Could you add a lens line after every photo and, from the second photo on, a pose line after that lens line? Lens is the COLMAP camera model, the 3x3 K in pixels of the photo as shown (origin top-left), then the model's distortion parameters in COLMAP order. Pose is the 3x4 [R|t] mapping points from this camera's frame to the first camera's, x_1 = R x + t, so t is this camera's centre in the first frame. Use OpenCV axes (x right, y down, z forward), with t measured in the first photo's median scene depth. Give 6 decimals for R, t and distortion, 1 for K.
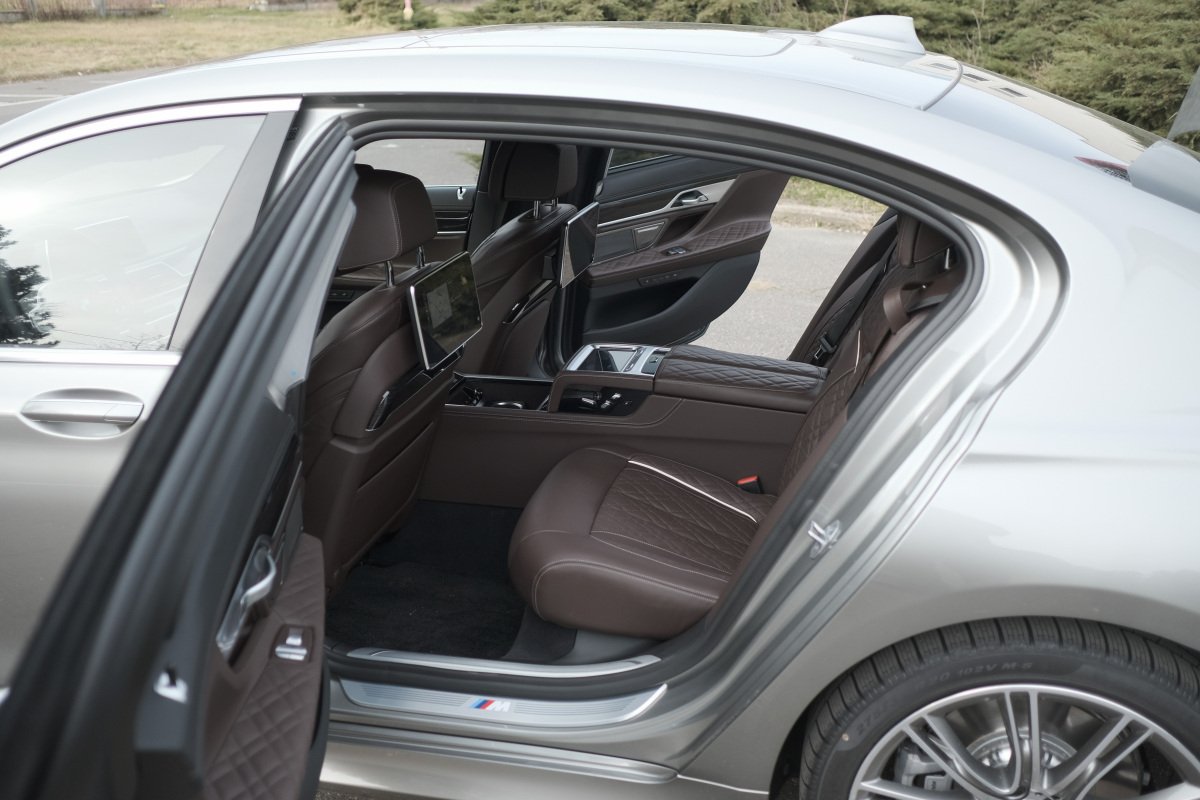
lens RADIAL K [[1141.9, 0, 600.0], [0, 1141.9, 400.0], [0, 0, 1]] dist [-0.063122, 0.004428]
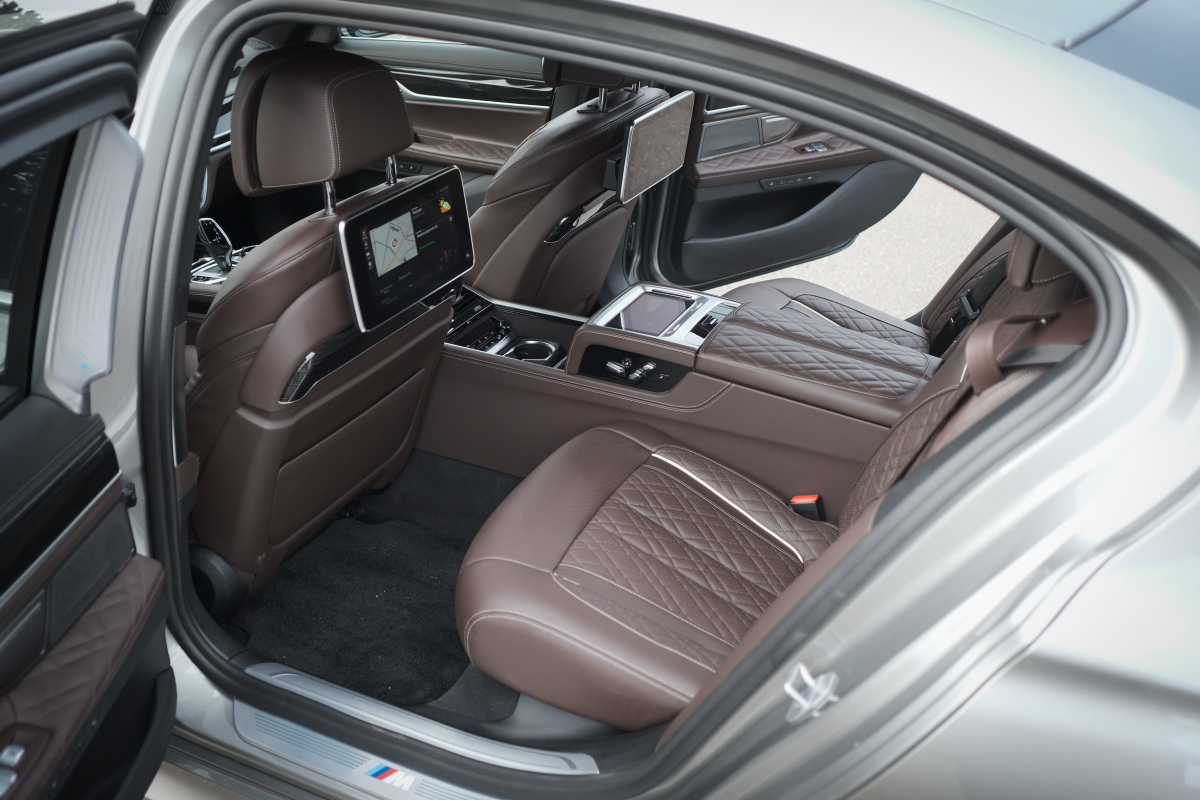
lens RADIAL K [[1141.9, 0, 600.0], [0, 1141.9, 400.0], [0, 0, 1]] dist [-0.063122, 0.004428]
pose [[0.976288, 0.126164, -0.175910, 0.123856], [-0.098353, 0.982410, 0.158738, -0.102977], [0.192843, -0.137673, 0.971523, 0.253910]]
